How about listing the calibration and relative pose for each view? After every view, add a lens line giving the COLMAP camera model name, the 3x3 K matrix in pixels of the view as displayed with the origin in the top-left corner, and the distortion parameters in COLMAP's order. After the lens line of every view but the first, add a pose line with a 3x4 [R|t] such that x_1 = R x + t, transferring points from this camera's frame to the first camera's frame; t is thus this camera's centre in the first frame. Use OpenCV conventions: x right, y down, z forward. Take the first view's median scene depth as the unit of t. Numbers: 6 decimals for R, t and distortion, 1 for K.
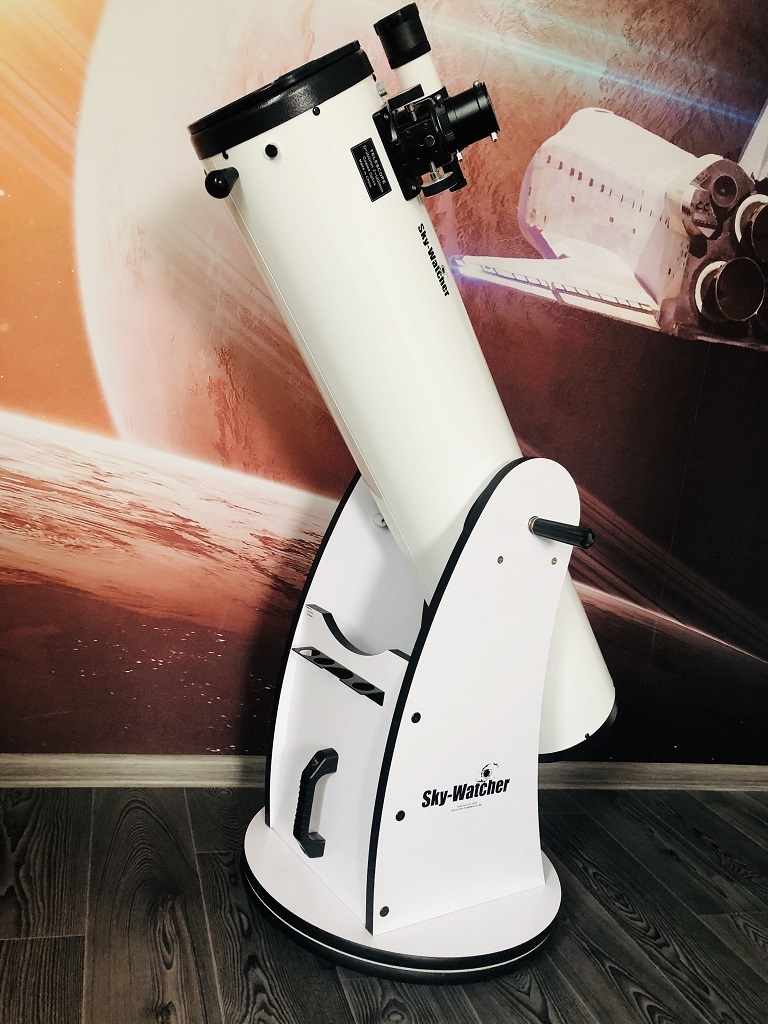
lens RADIAL K [[836.3, 0, 384.9], [0, 836.3, 490.5], [0, 0, 1]] dist [0.042571, -0.064211]
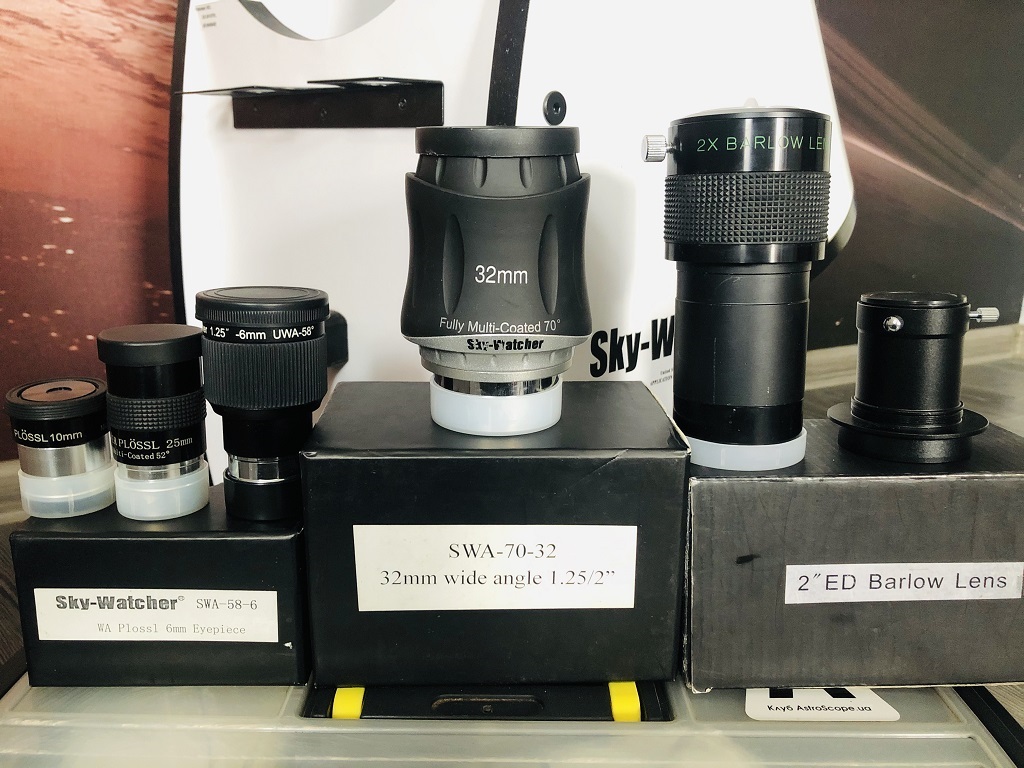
lens RADIAL K [[836.3, 0, 512.0], [0, 836.3, 384.0], [0, 0, 1]] dist [0.042571, -0.064211]
pose [[0.970157, -0.184641, 0.157173, -0.035566], [0.151338, 0.967523, 0.202473, 0.209413], [-0.189453, -0.172644, 0.966593, 0.450140]]
